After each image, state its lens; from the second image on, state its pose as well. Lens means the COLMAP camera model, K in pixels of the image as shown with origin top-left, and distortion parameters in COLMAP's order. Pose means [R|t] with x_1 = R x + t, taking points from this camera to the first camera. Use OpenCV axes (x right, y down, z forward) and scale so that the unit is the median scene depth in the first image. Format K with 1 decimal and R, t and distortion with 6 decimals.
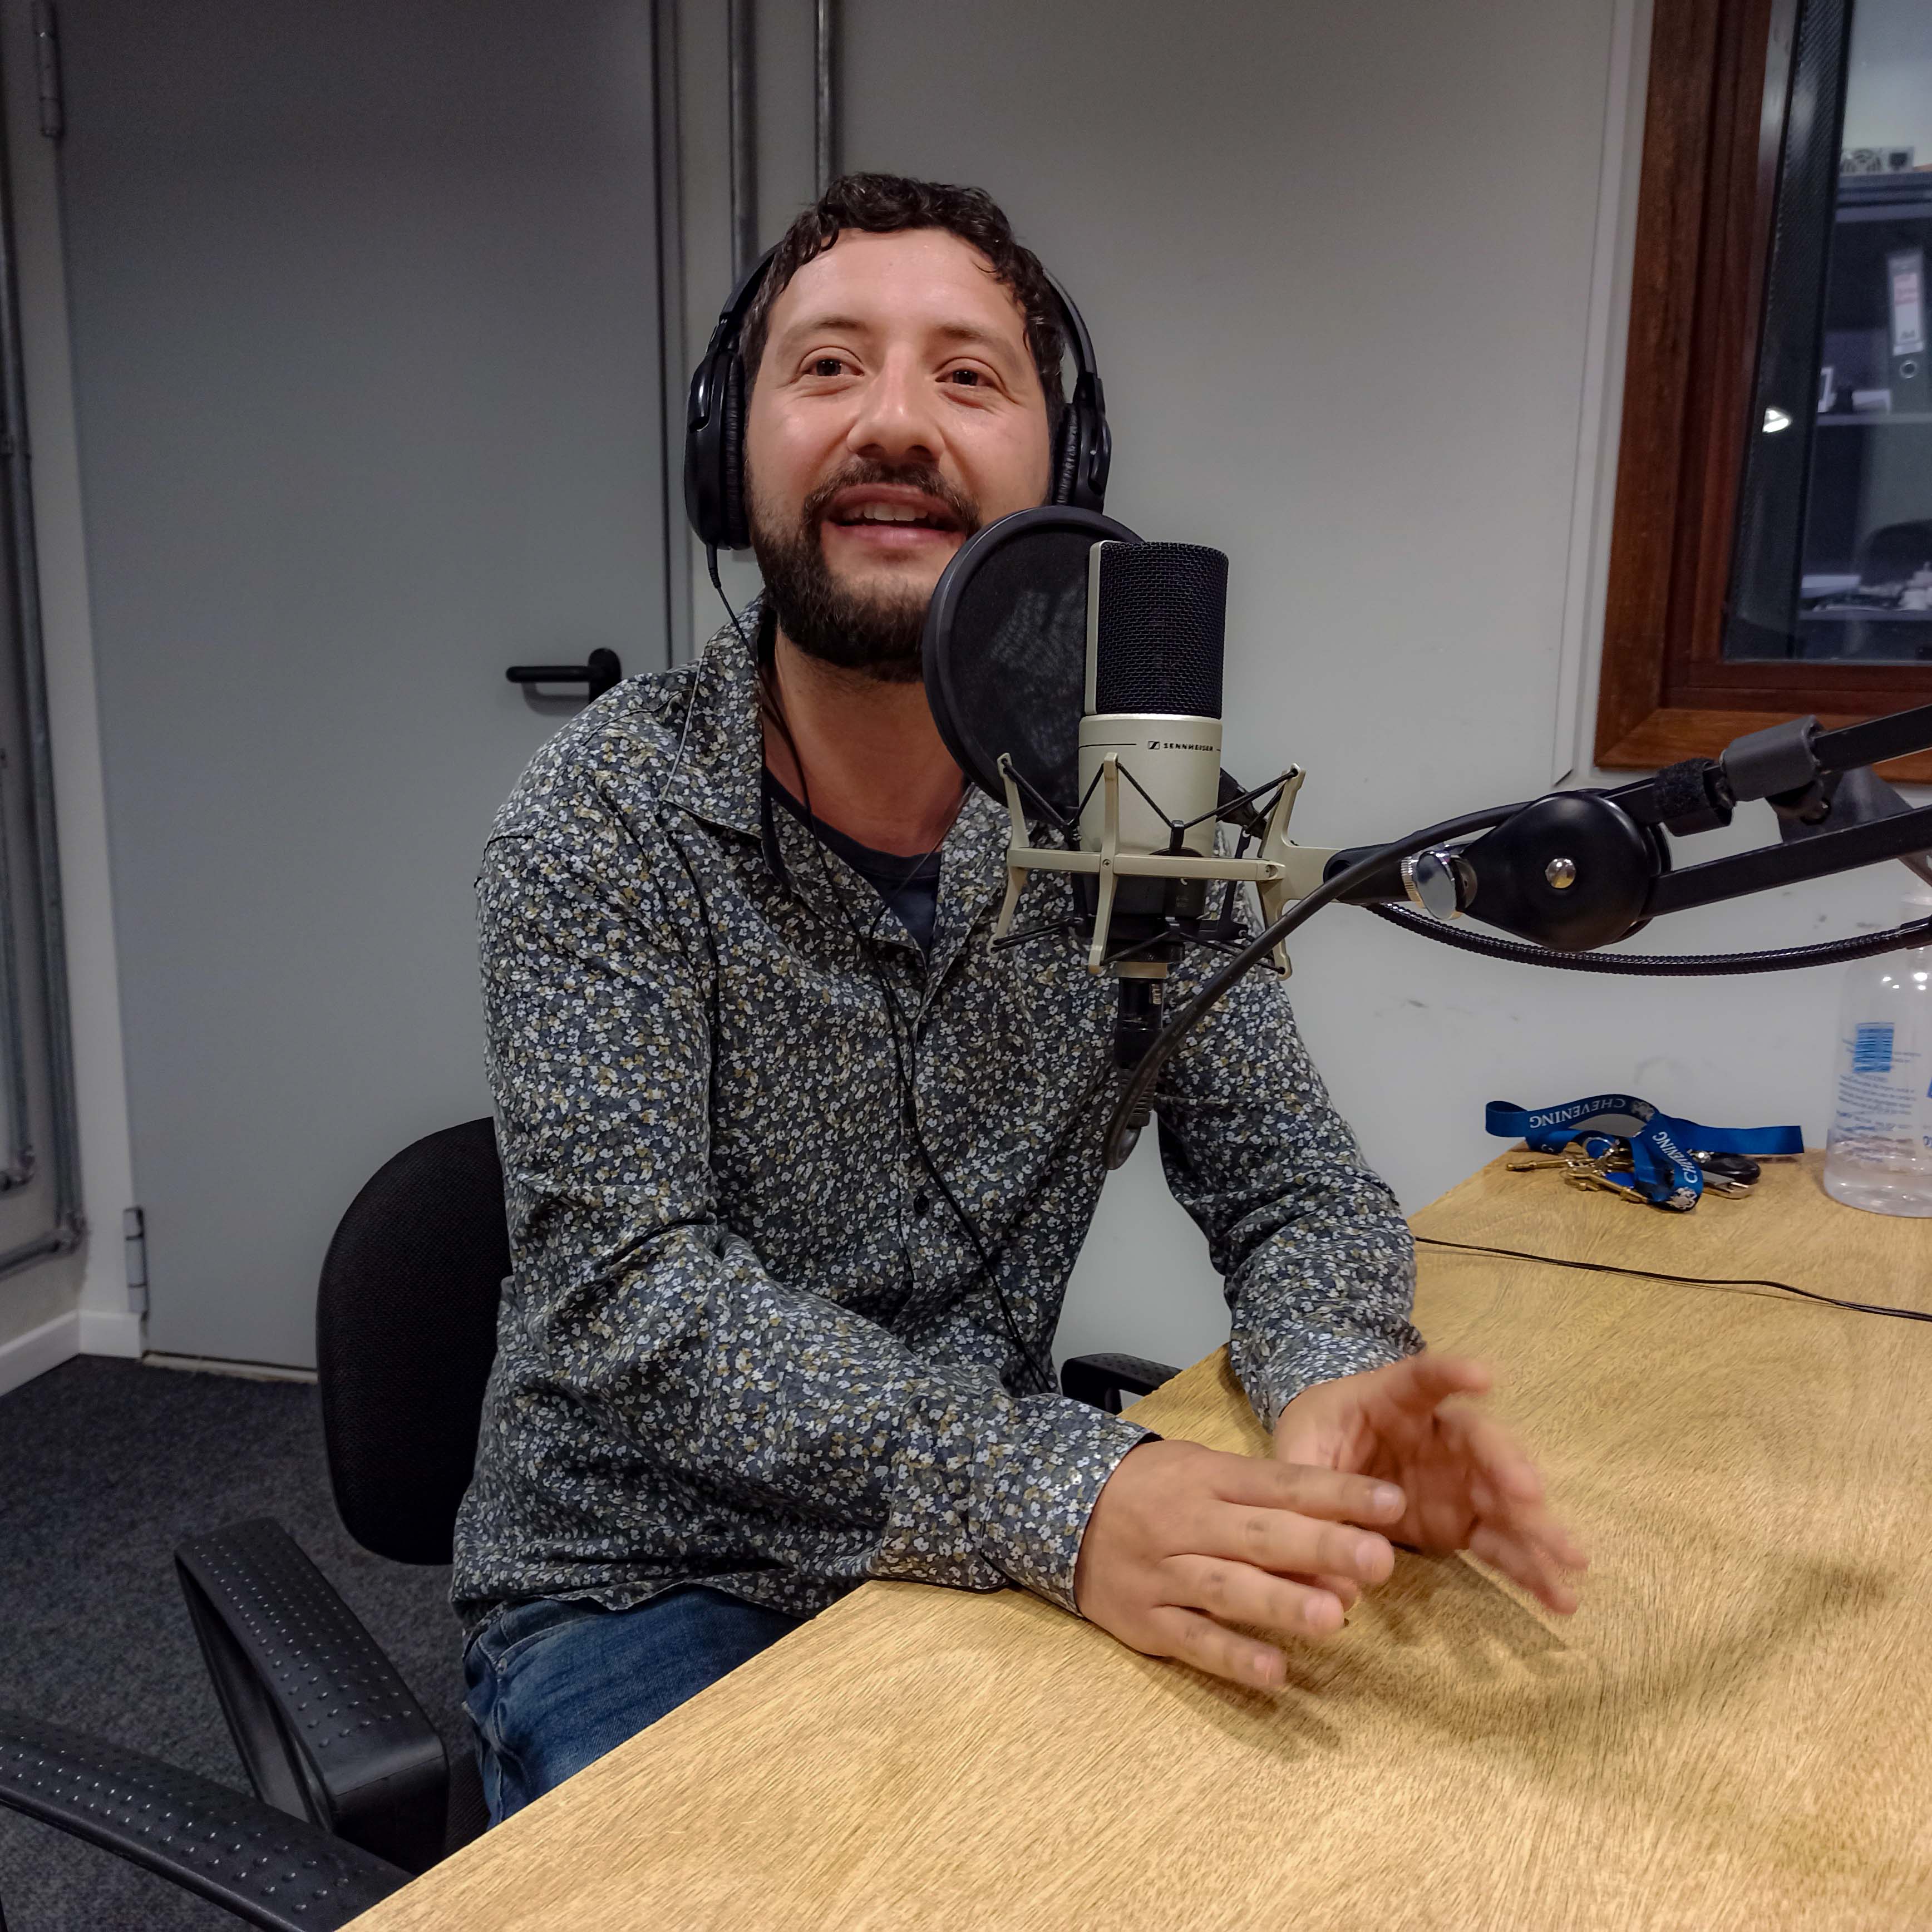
lens RADIAL K [[1969.3, 0, 951.3], [0, 1969.3, 941.3], [0, 0, 1]] dist [0.036454, 0.000000]
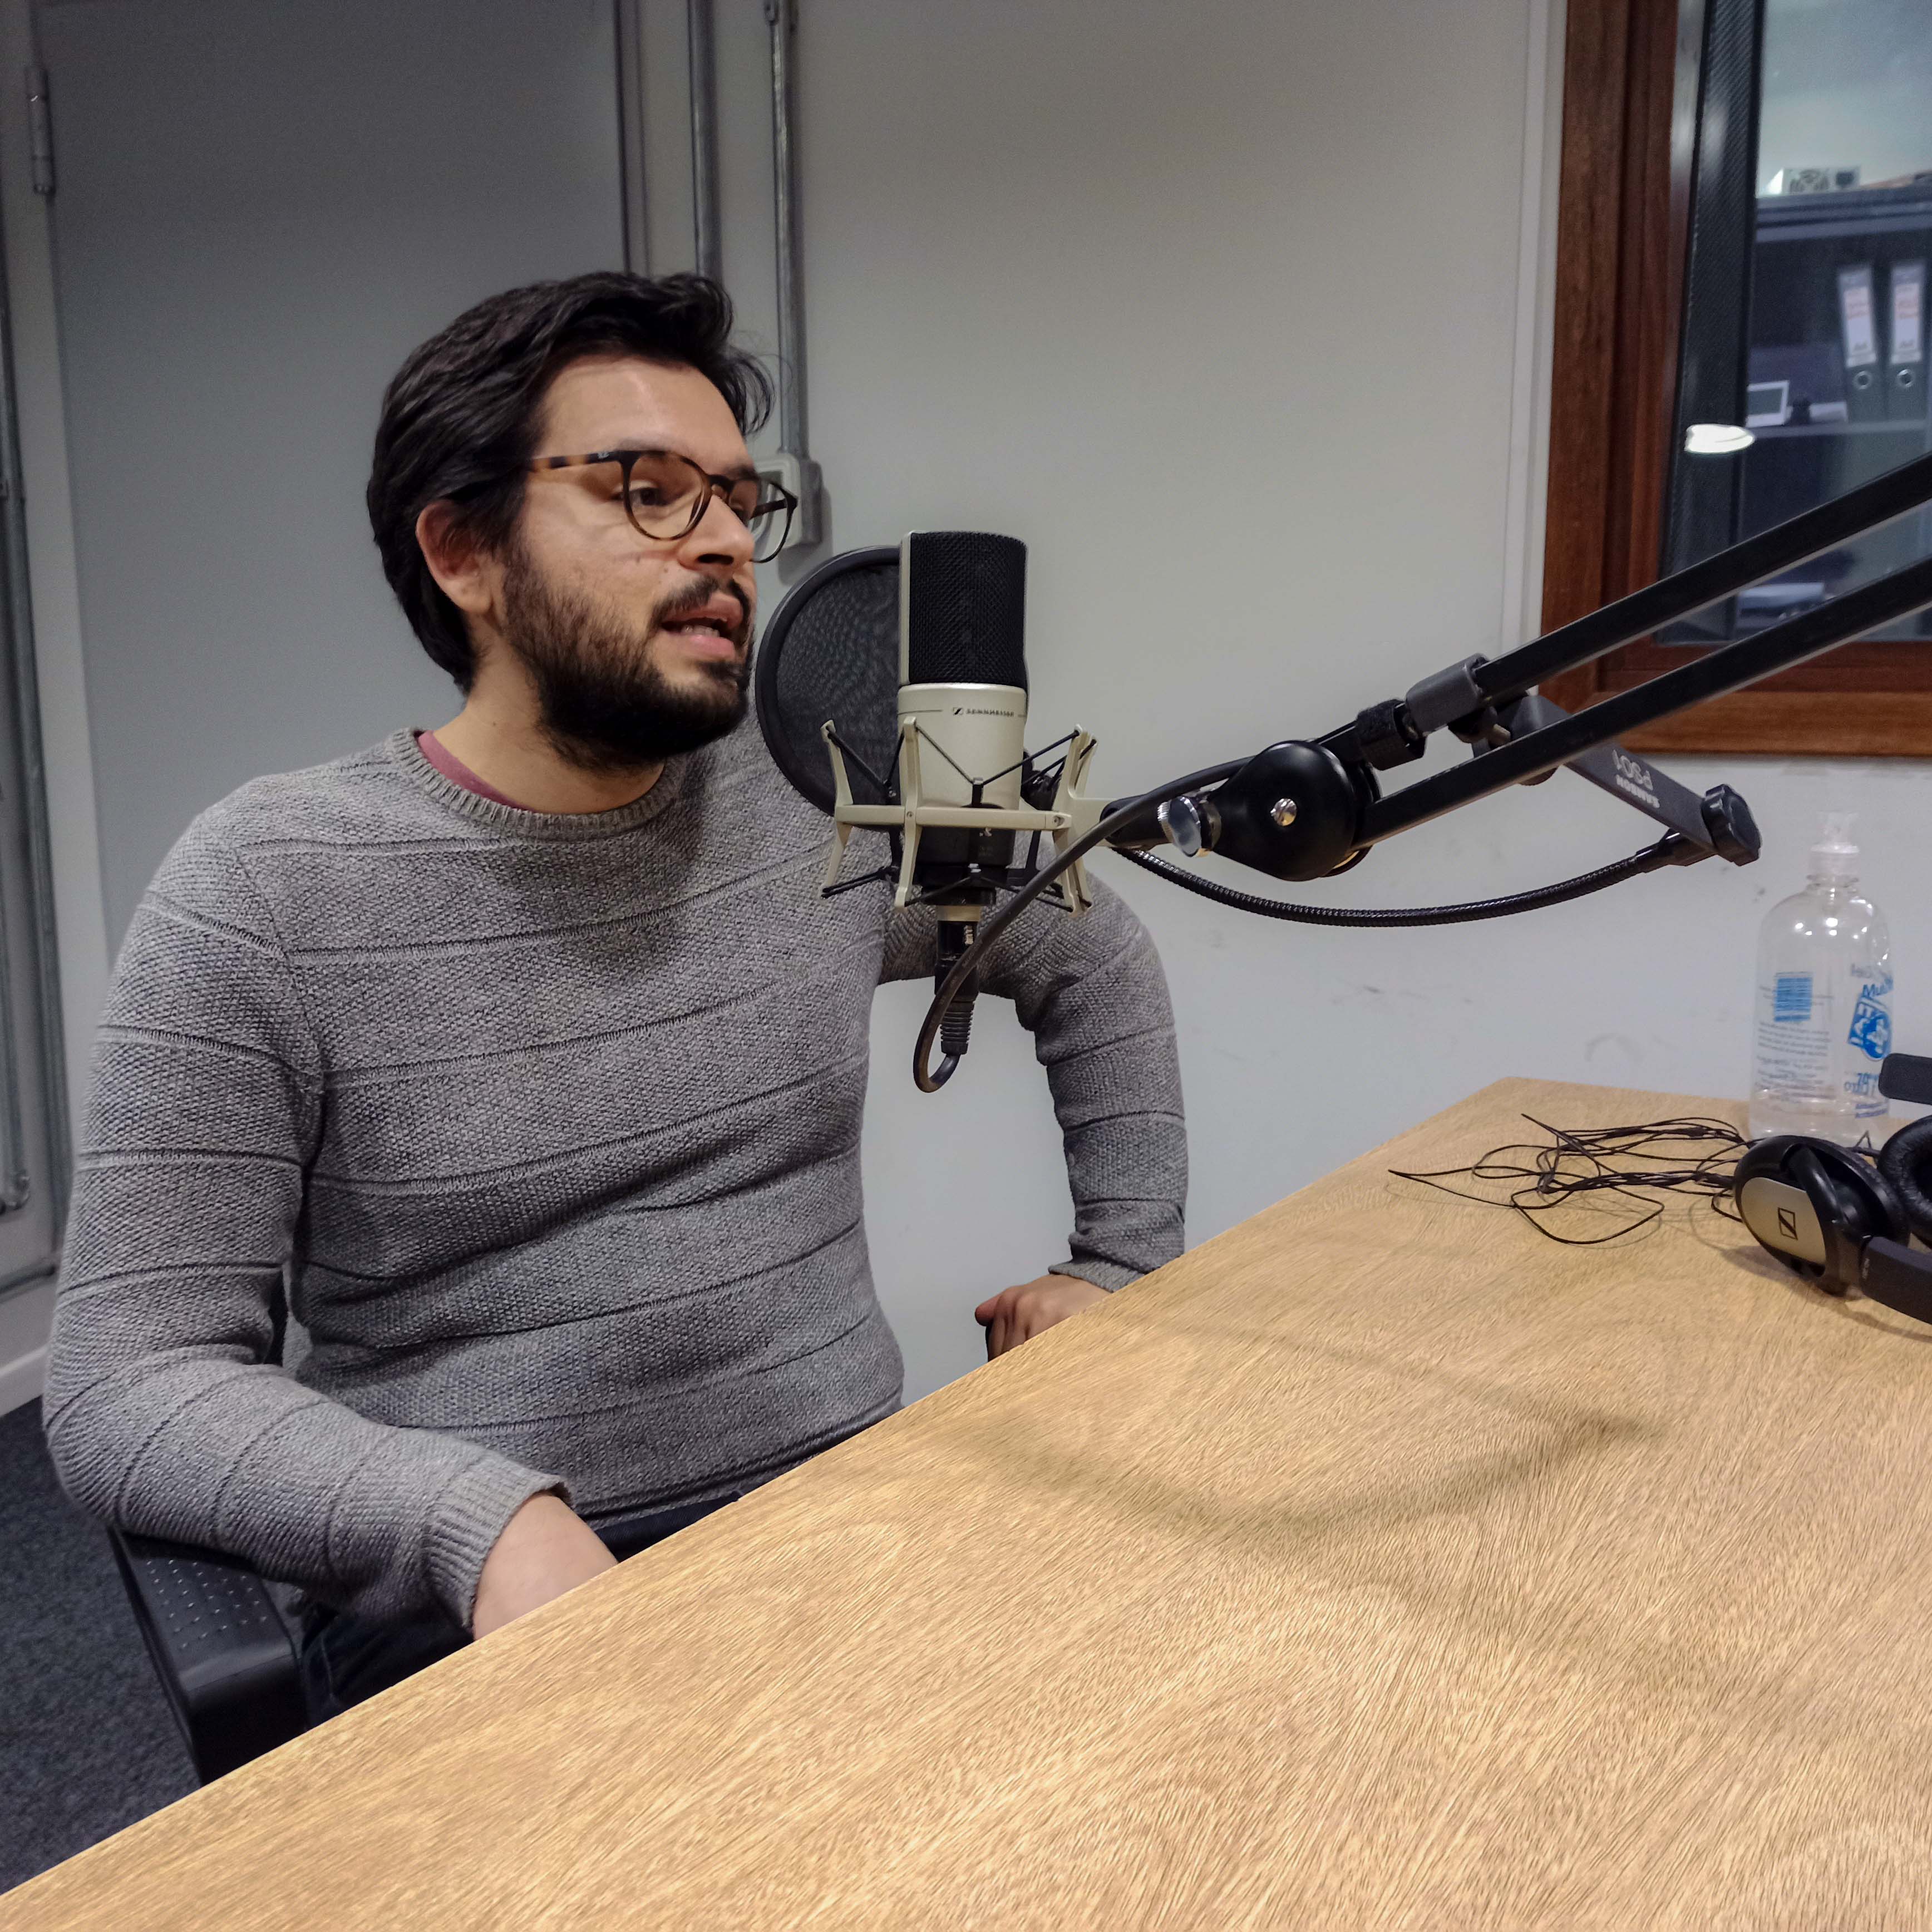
lens RADIAL K [[1969.3, 0, 951.7], [0, 1969.3, 914.6], [0, 0, 1]] dist [0.036454, 0.000000]
pose [[0.999727, -0.023046, -0.003868, 0.057269], [0.022885, 0.999032, -0.037565, 0.072441], [0.004730, 0.037466, 0.999287, -0.063016]]
